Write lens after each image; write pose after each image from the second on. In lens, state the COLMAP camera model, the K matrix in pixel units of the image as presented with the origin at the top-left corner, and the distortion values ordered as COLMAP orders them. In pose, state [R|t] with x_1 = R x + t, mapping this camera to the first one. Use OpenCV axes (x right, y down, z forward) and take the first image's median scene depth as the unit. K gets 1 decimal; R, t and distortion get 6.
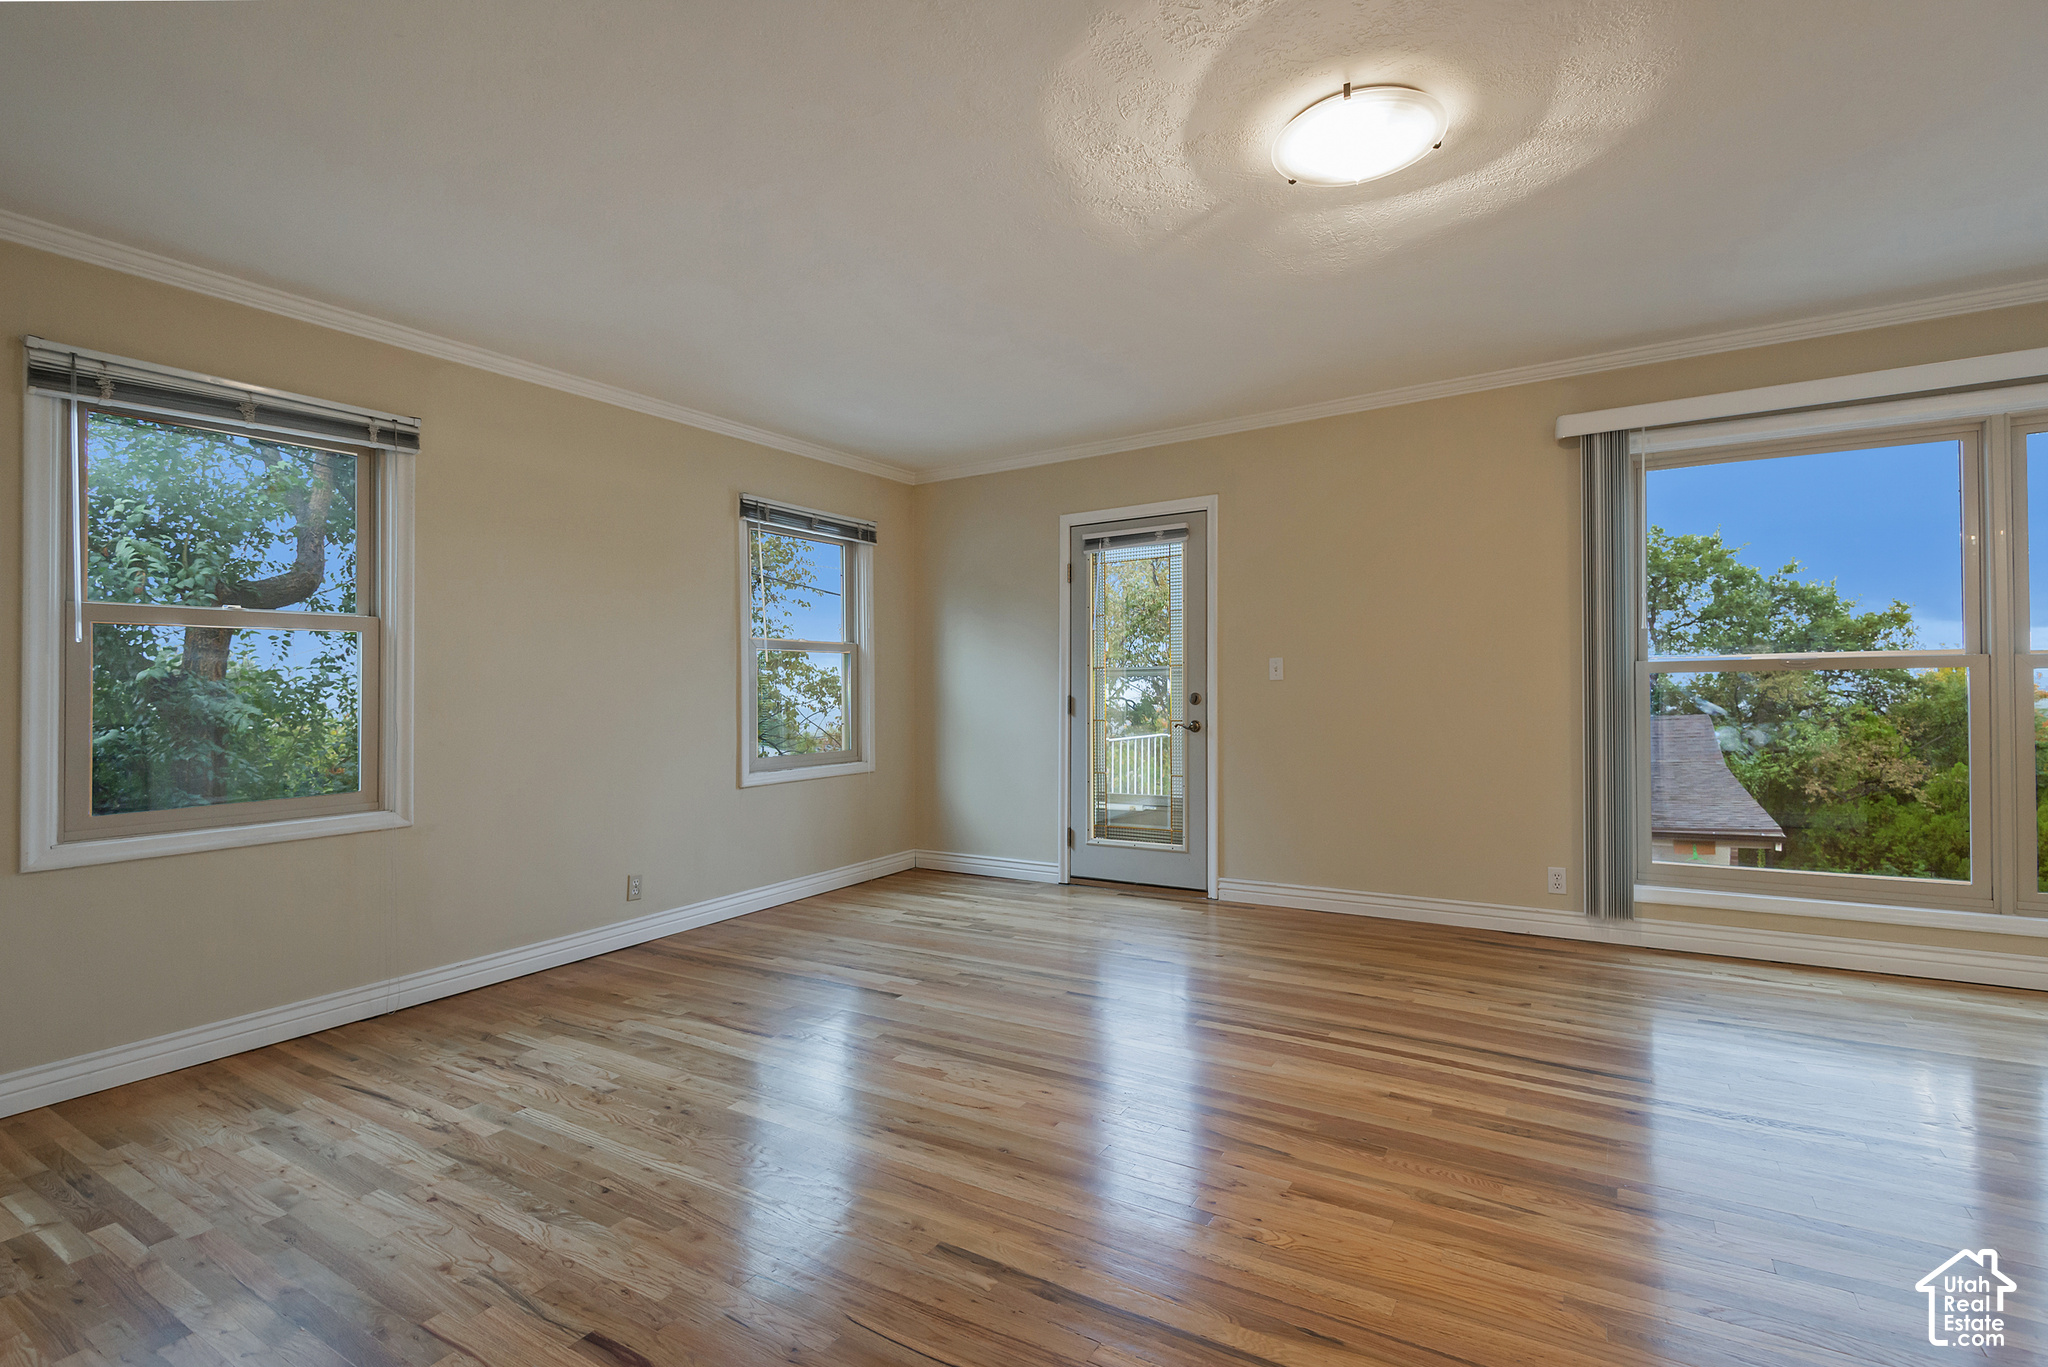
lens RADIAL K [[962.7, 0, 1058.5], [0, 962.7, 653.8], [0, 0, 1]] dist [0.034378, -0.000431]
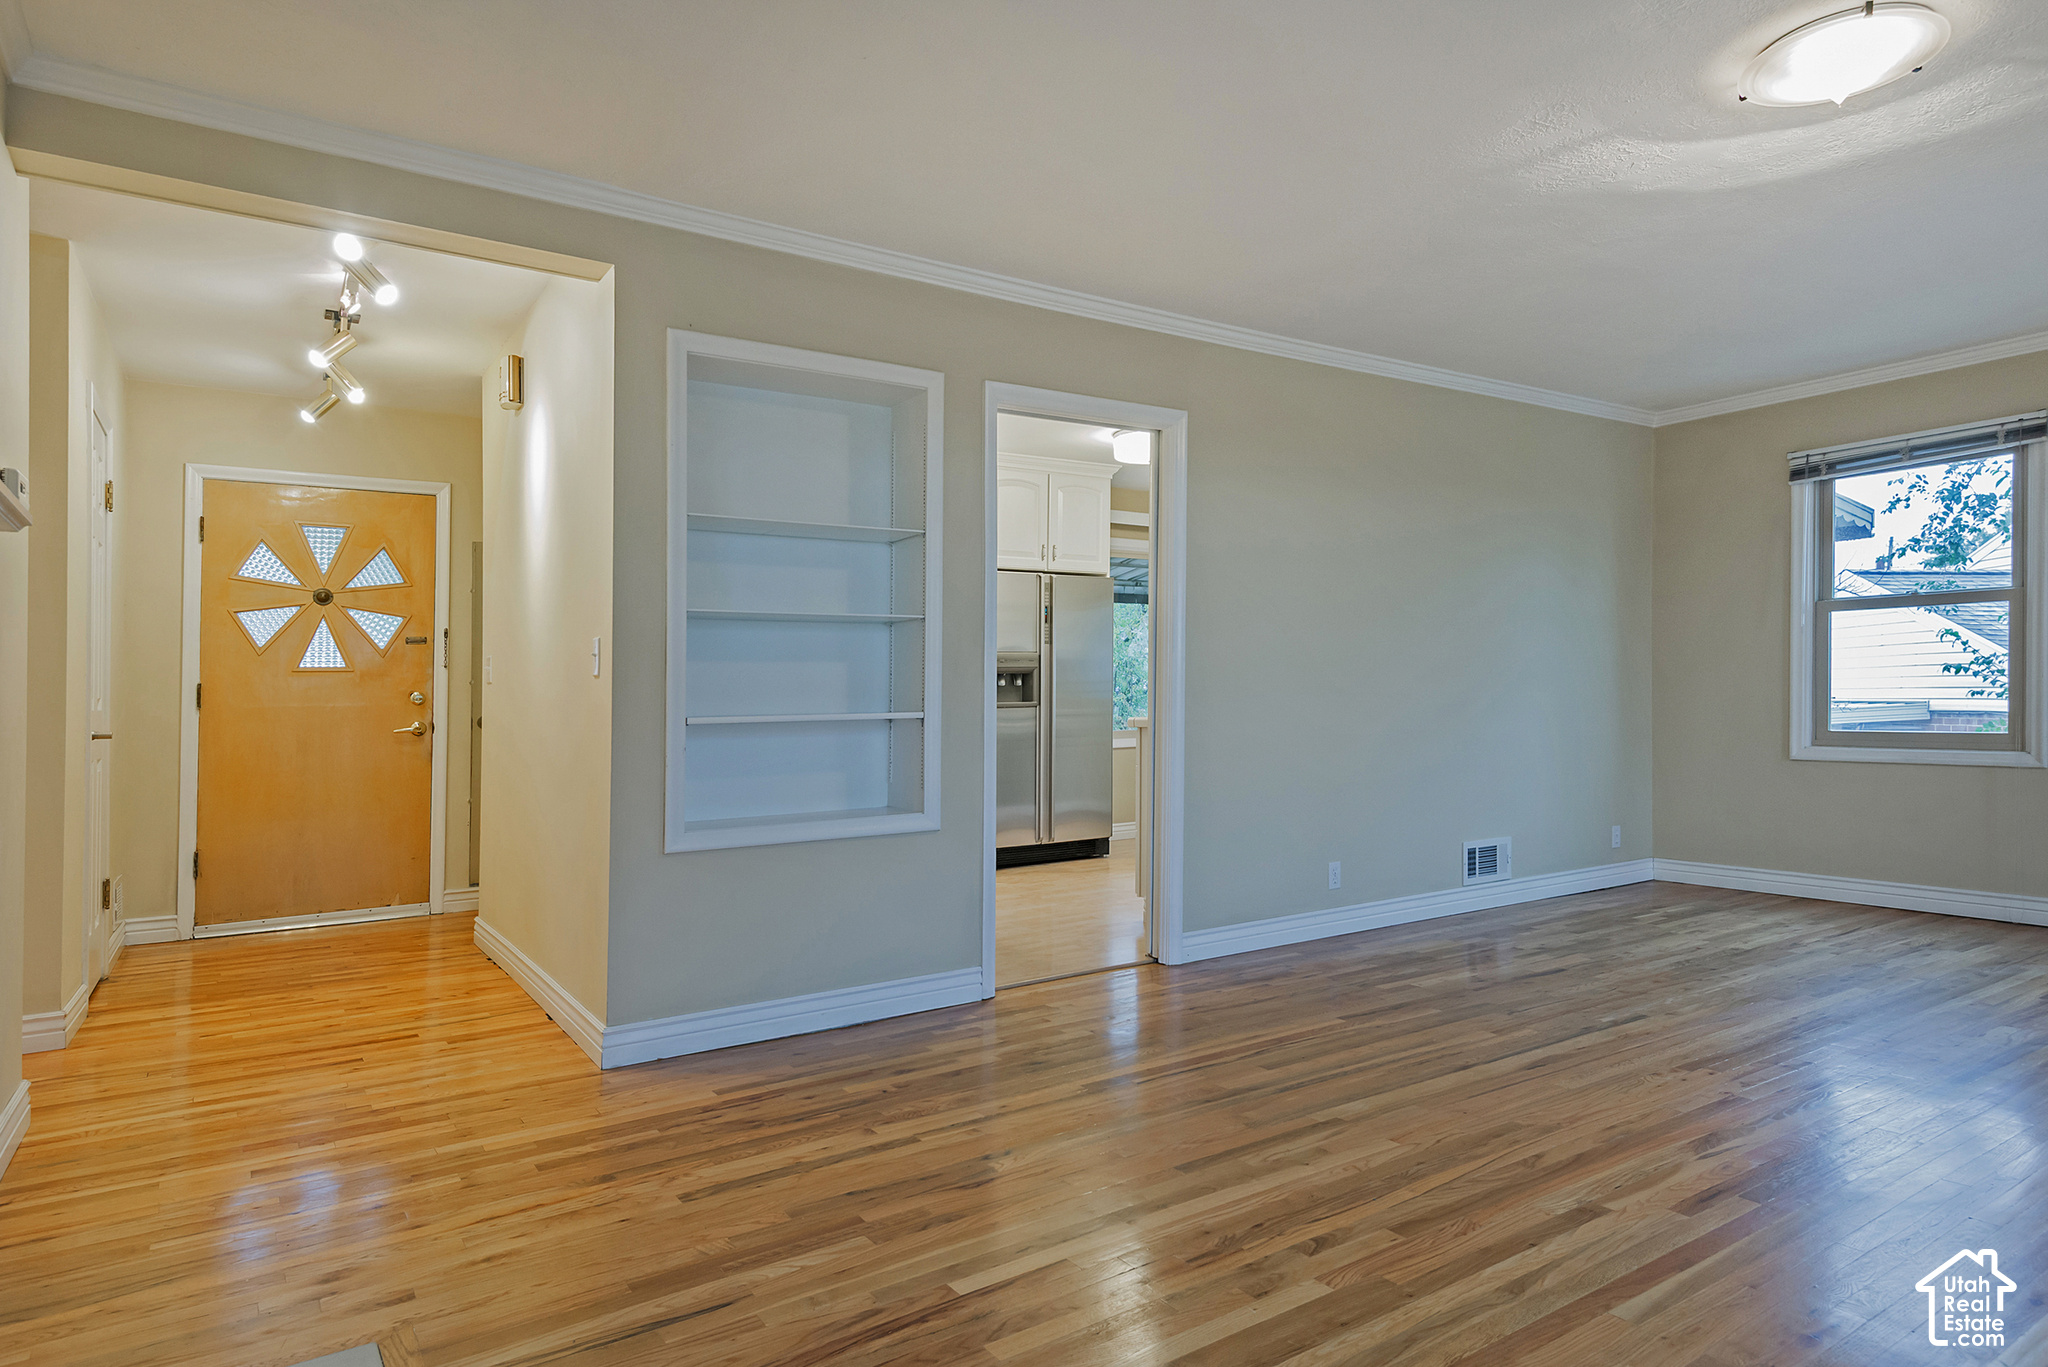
lens RADIAL K [[1207.4, 0, 1024.0], [0, 1207.4, 683.5], [0, 0, 1]] dist [0.001456, 0.000454]
pose [[-0.437895, 0.015726, -0.898888, 0.980744], [0.052170, 0.998607, -0.007944, 0.020796], [0.897511, -0.050373, -0.438106, 0.472890]]
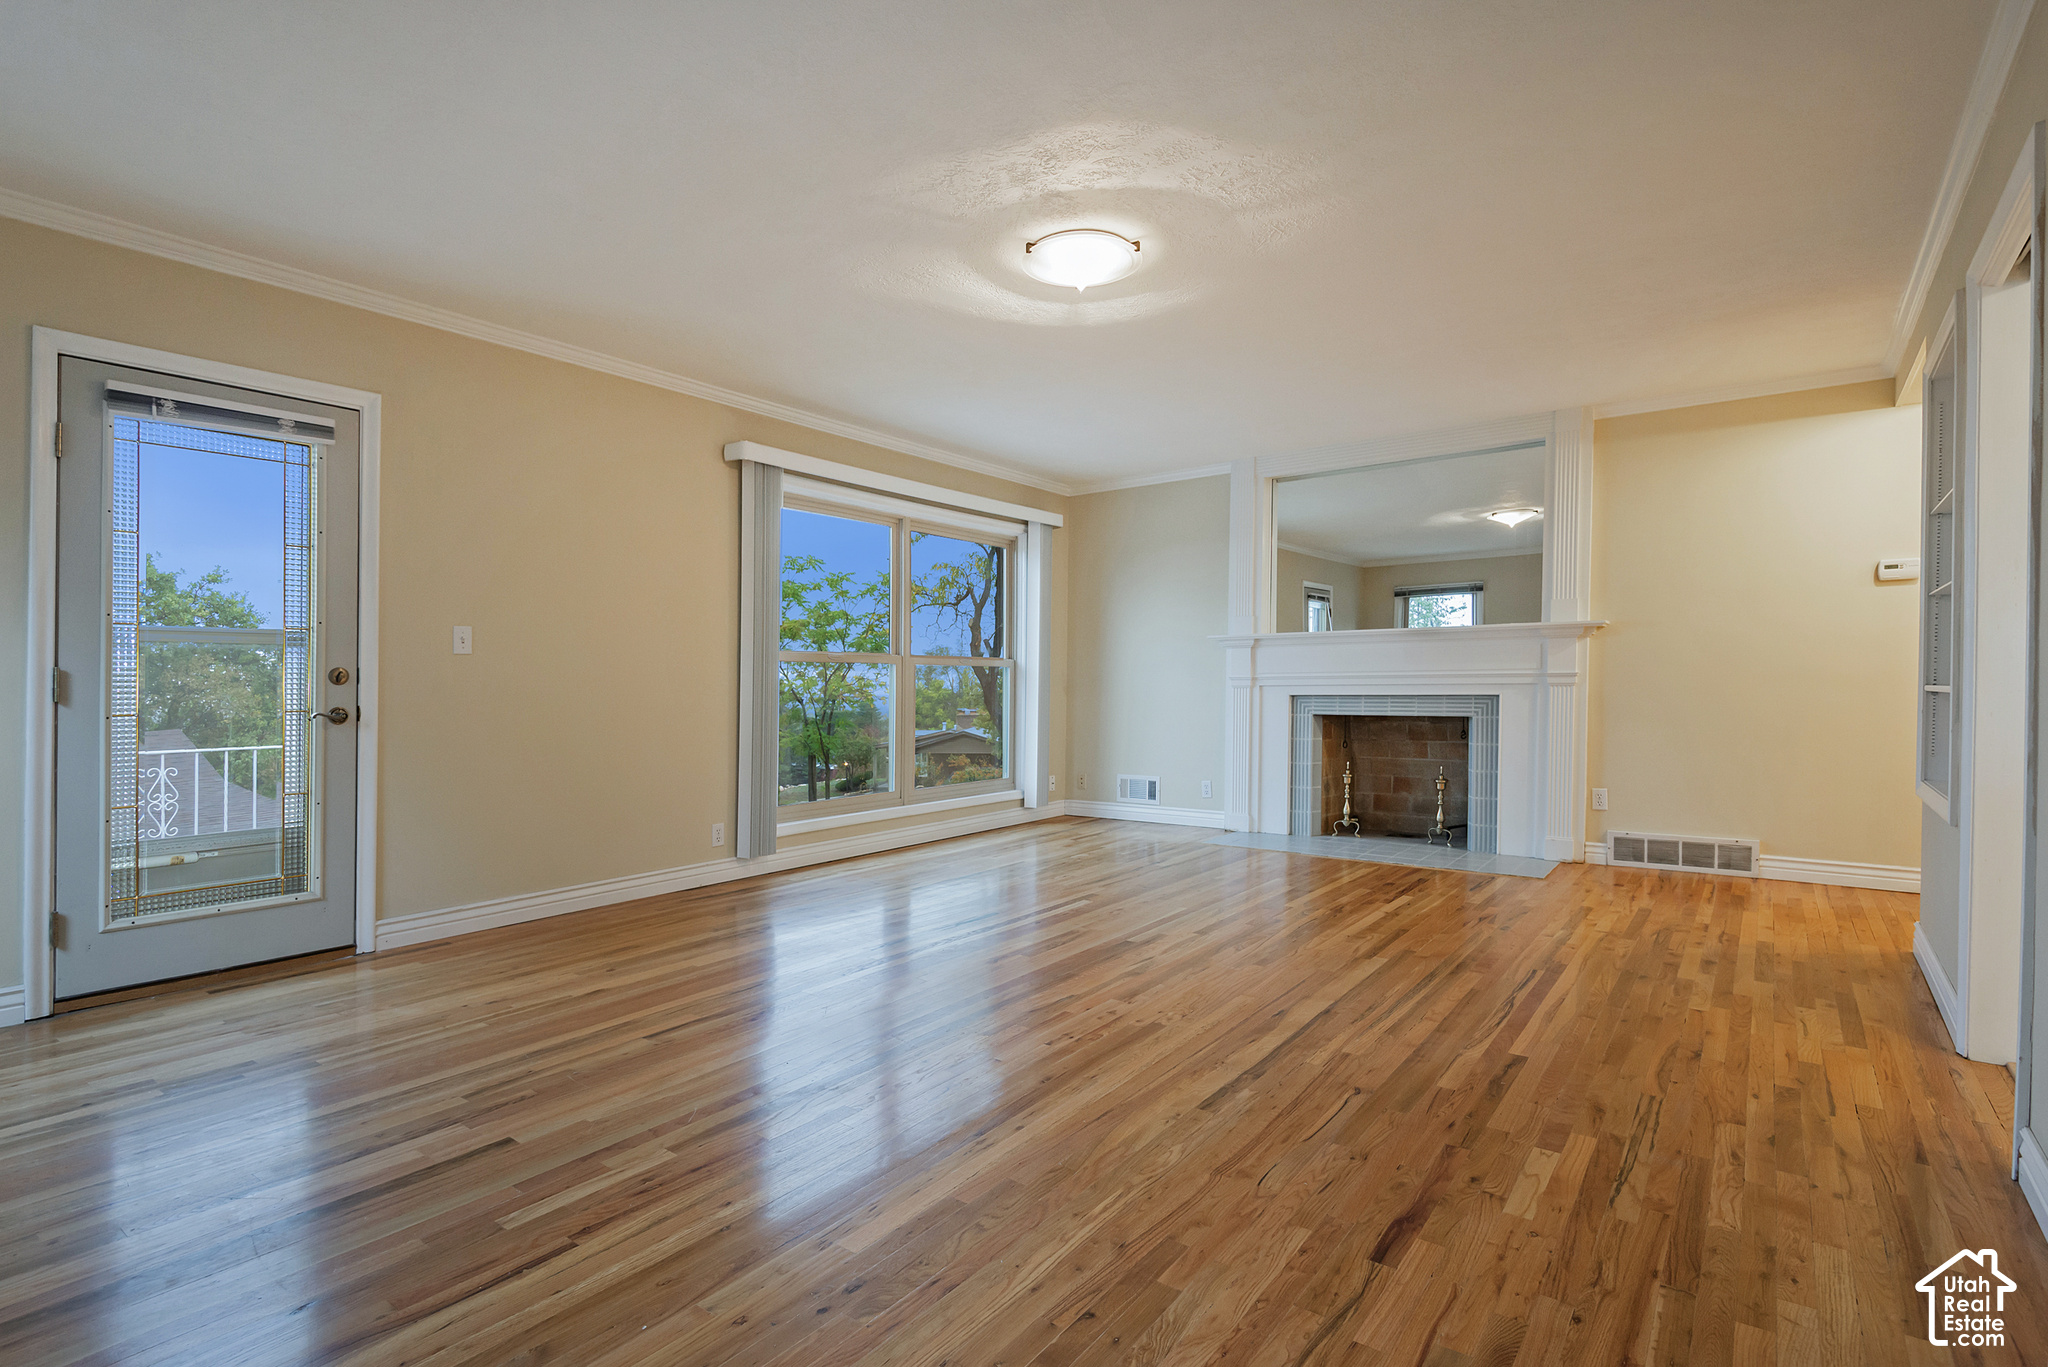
lens RADIAL K [[970.3, 0, 1024.0], [0, 970.3, 683.5], [0, 0, 1]] dist [0.013975, -0.000476]
pose [[0.104413, 0.017095, 0.994387, -0.625491], [-0.026077, 0.999556, -0.014445, 0.060498], [-0.994192, -0.024422, 0.104812, 0.530304]]
